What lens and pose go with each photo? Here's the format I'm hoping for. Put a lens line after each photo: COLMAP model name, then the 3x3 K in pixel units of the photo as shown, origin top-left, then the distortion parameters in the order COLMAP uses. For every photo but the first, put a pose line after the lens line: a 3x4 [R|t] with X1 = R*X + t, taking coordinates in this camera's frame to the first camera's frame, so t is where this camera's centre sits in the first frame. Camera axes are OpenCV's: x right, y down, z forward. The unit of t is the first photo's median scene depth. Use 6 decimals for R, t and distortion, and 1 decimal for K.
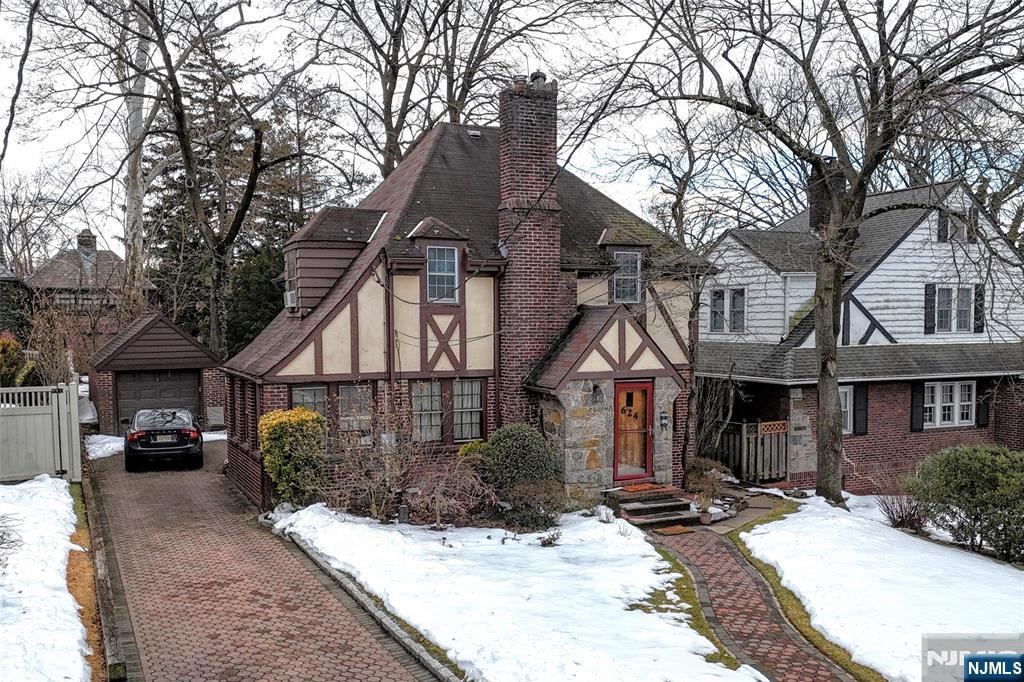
lens RADIAL K [[982.2, 0, 537.0], [0, 982.2, 382.1], [0, 0, 1]] dist [0.072276, 0.000000]
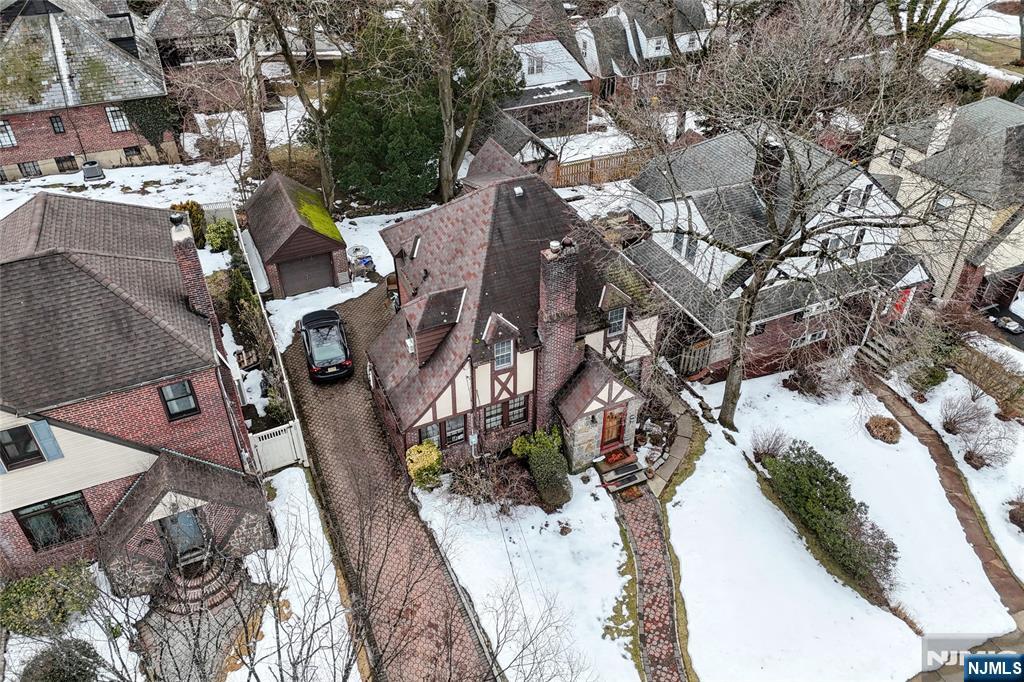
lens RADIAL K [[782.4, 0, 512.1], [0, 782.4, 276.2], [0, 0, 1]] dist [0.060900, -0.026447]
pose [[0.999589, 0.019929, -0.020604, -0.058739], [-0.007289, 0.871876, 0.489672, -0.883296], [0.027723, -0.489321, 0.871663, -0.082082]]
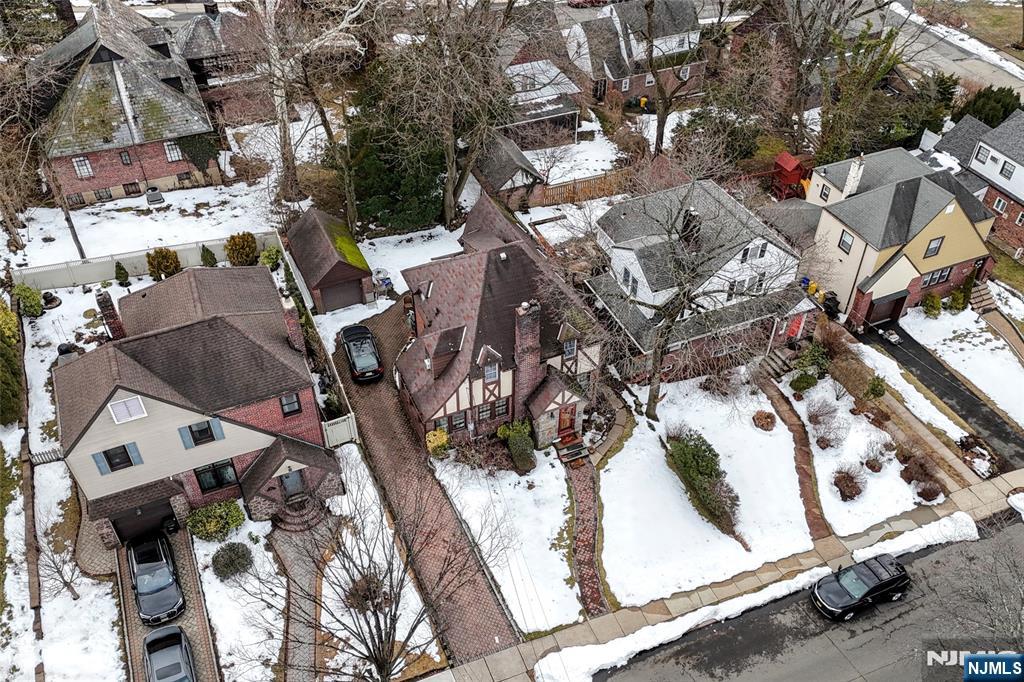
lens RADIAL K [[939.5, 0, 511.1], [0, 939.5, 336.8], [0, 0, 1]] dist [0.098385, 0.001606]
pose [[0.999137, 0.034235, -0.023536, 0.005053], [-0.012830, 0.793084, 0.608977, -1.637619], [0.039514, -0.608149, 0.792839, -0.817174]]
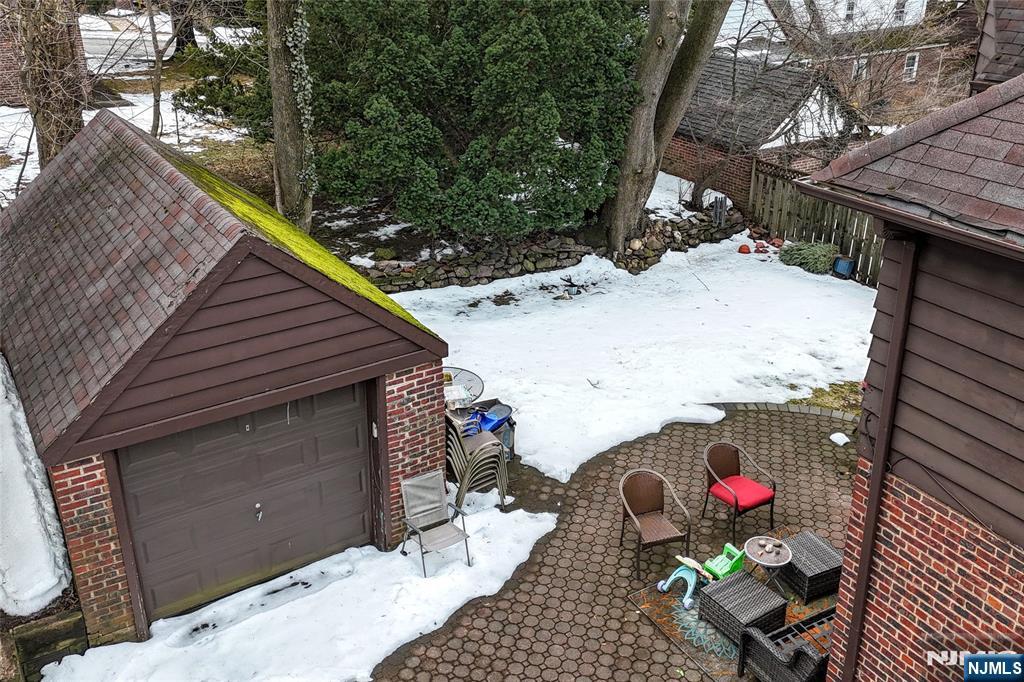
lens RADIAL K [[939.5, 0, 494.1], [0, 939.5, 281.8], [0, 0, 1]] dist [0.098385, 0.001606]
pose [[0.996973, -0.032350, 0.070693, -0.501499], [0.008654, 0.949844, 0.312606, -0.211599], [-0.077260, -0.311048, 0.947249, 1.120823]]
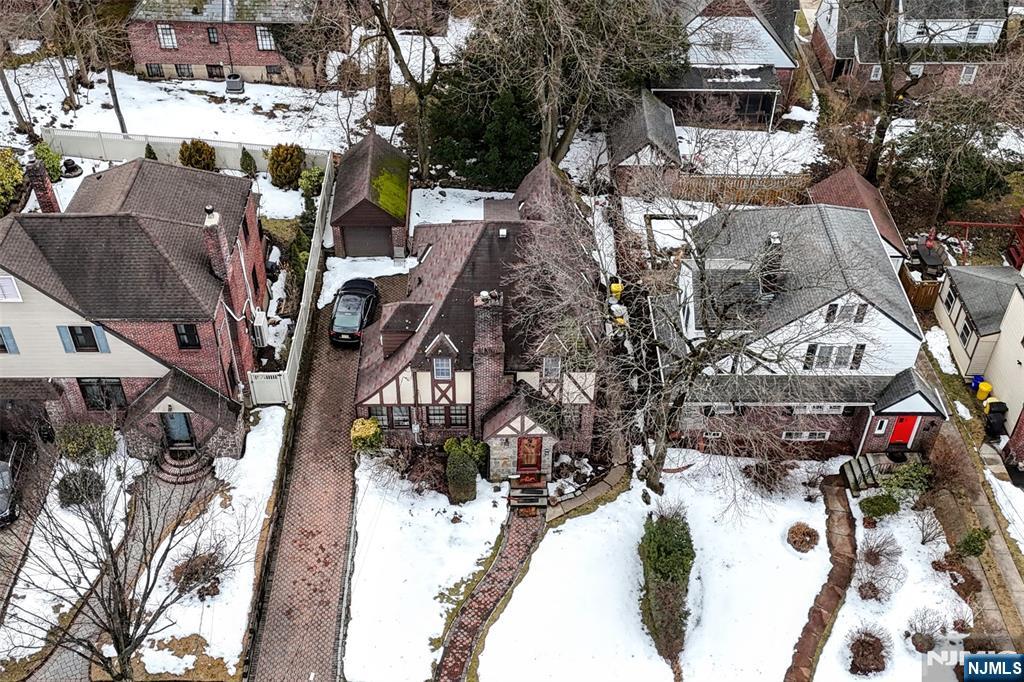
lens RADIAL K [[1188.8, 0, 513.6], [0, 1188.8, 342.7], [0, 0, 1]] dist [0.097785, 0.000000]
pose [[0.905616, 0.294210, -0.305451, 0.759935], [-0.048011, 0.786728, 0.615429, -1.655777], [0.421373, -0.542678, 0.726599, -0.659350]]
